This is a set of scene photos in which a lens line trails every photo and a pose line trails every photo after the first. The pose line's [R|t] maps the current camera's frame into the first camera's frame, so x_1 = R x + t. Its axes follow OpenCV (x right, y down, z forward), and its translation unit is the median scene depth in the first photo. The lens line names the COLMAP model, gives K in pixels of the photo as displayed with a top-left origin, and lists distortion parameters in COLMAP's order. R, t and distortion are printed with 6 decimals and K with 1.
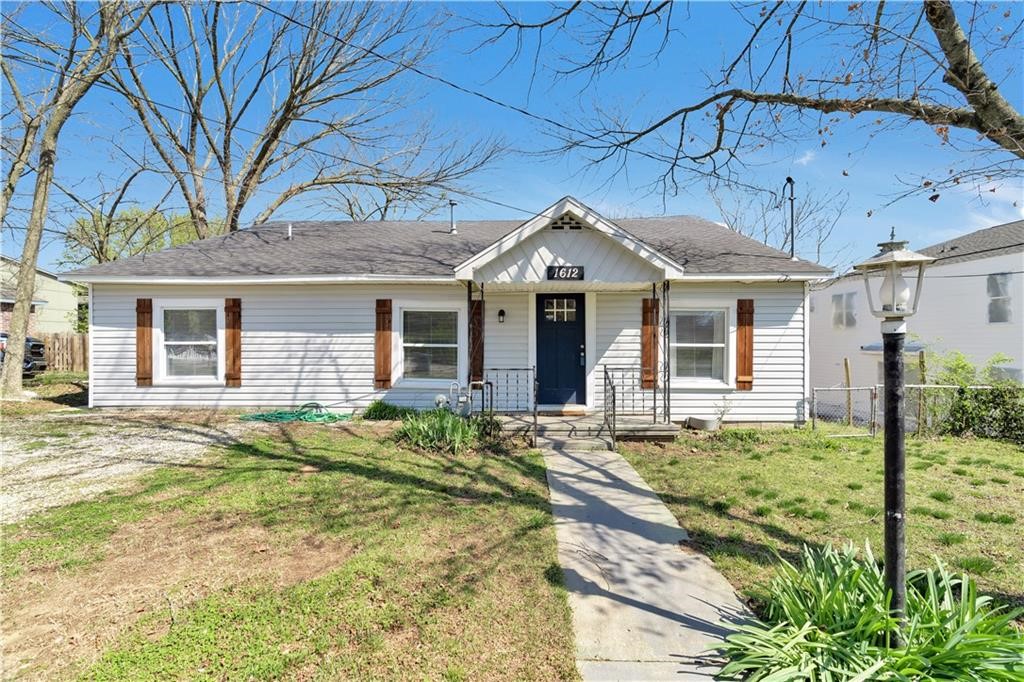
lens RADIAL K [[470.6, 0, 508.9], [0, 470.6, 344.8], [0, 0, 1]] dist [-0.008199, 0.001261]
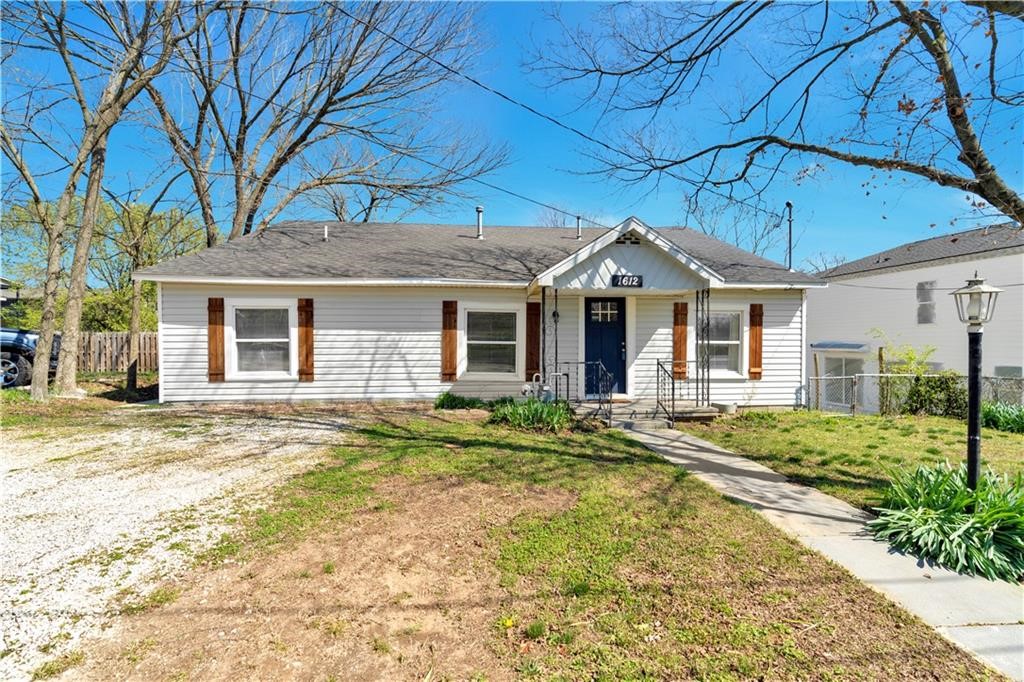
lens RADIAL K [[471.4, 0, 512.0], [0, 471.4, 351.0], [0, 0, 1]] dist [-0.007491, -0.000121]
pose [[0.993244, -0.002353, 0.116018, -0.253829], [0.000462, 0.999867, 0.016328, 0.003097], [-0.116041, -0.016164, 0.993113, -0.120831]]
